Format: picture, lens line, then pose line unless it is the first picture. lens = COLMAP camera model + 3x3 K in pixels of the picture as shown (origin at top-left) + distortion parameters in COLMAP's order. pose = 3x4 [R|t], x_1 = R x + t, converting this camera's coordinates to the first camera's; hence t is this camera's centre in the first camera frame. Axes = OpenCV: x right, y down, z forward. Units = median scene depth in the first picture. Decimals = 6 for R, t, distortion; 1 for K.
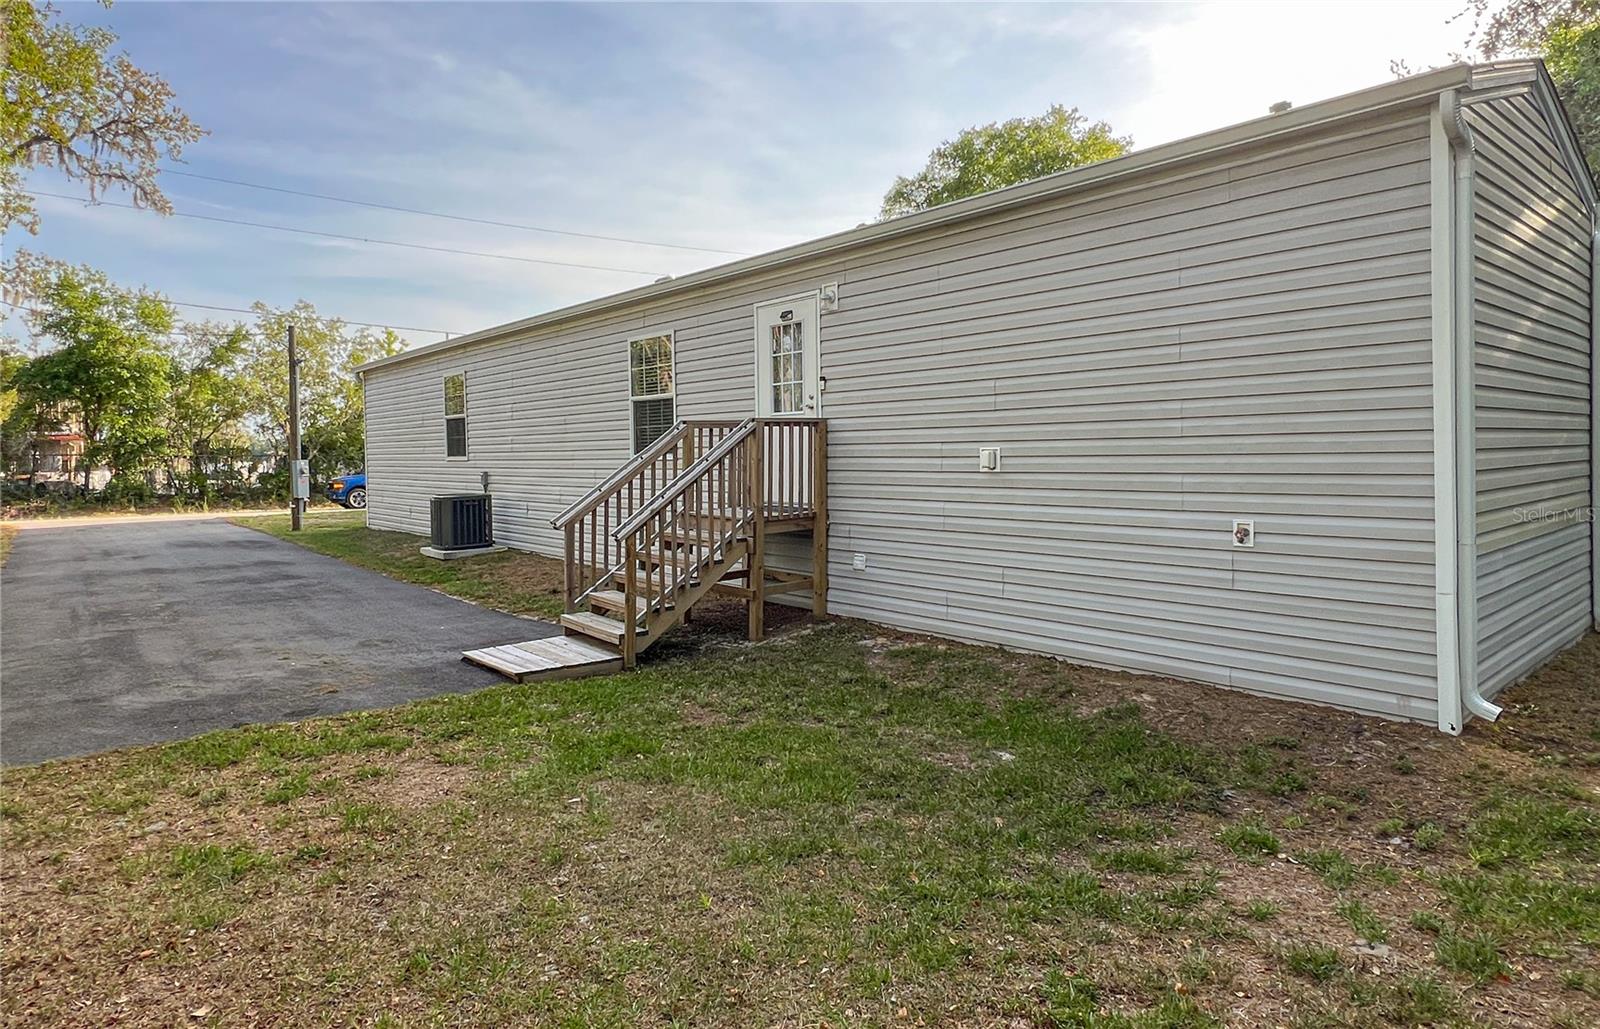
lens RADIAL K [[920.0, 0, 801.1], [0, 920.0, 471.7], [0, 0, 1]] dist [0.003132, 0.001626]
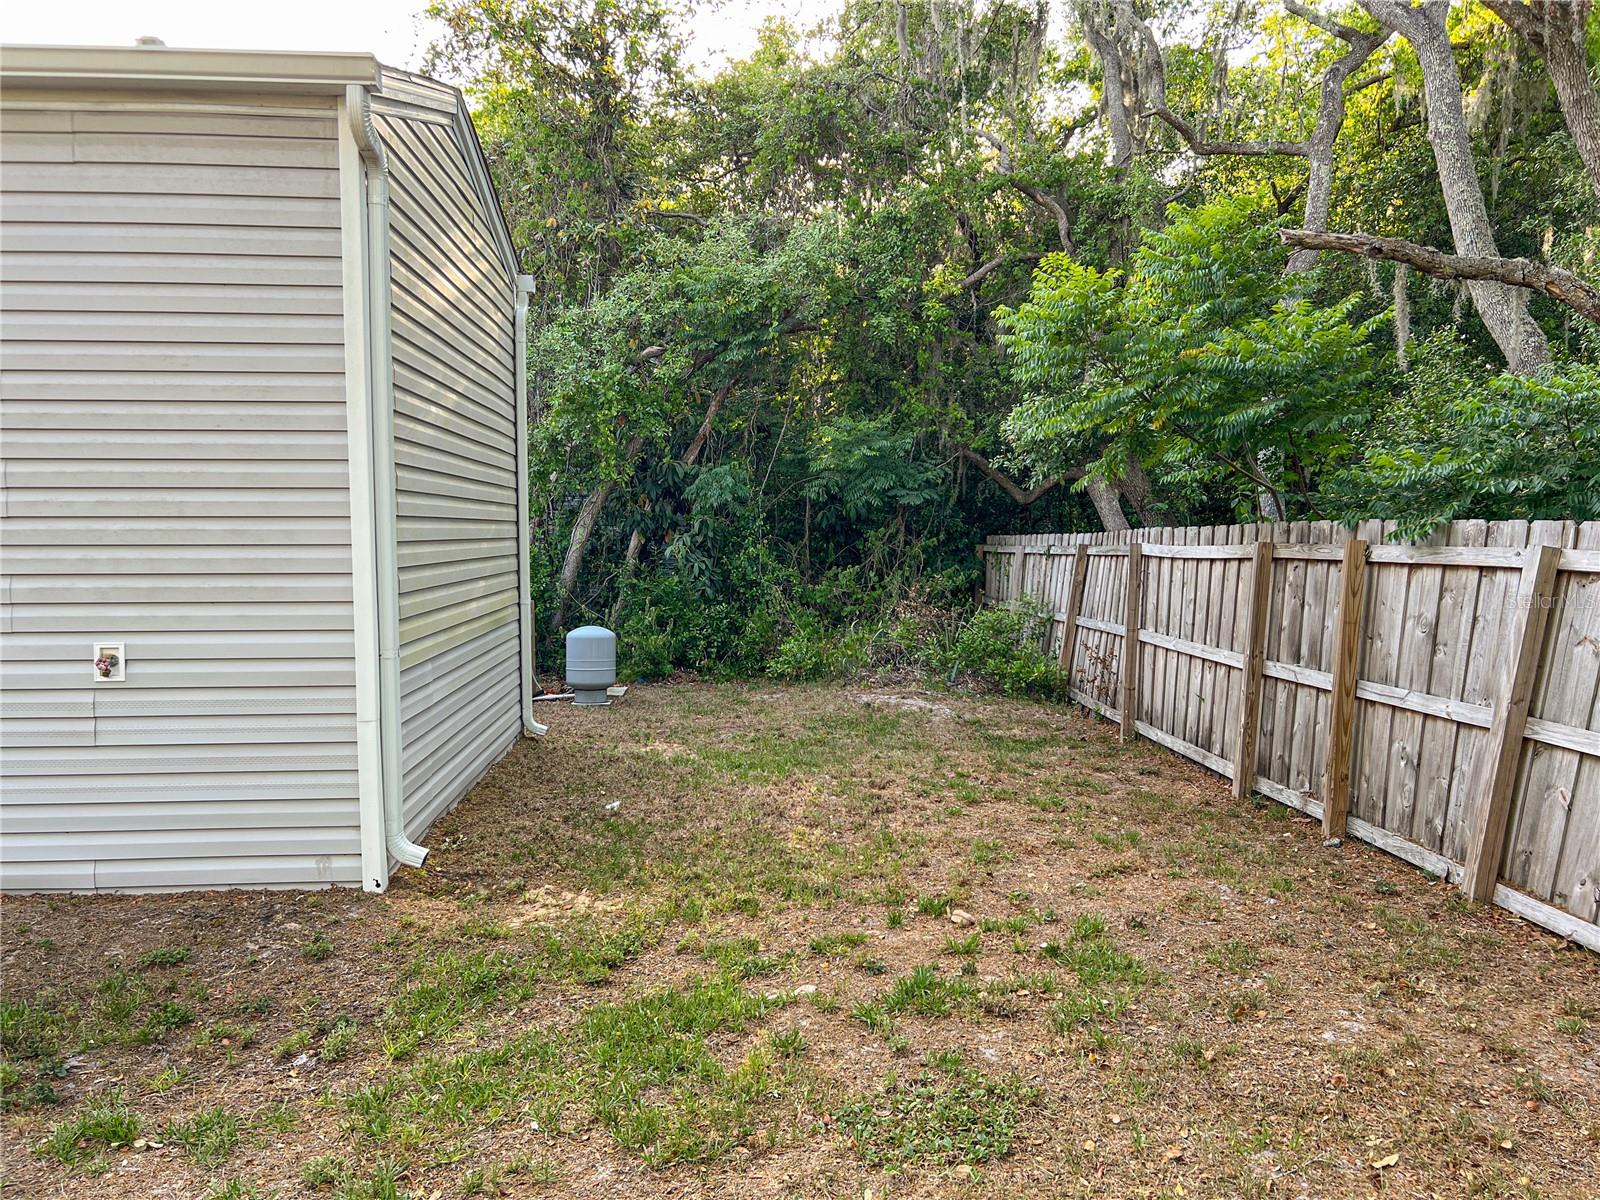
lens RADIAL K [[1207.5, 0, 800.0], [0, 1207.5, 600.0], [0, 0, 1]] dist [-0.052226, 0.001629]
pose [[0.602661, -0.025817, 0.797580, 0.098590], [0.002276, 0.999528, 0.030634, -0.004999], [-0.797994, -0.016647, 0.602435, 0.072813]]
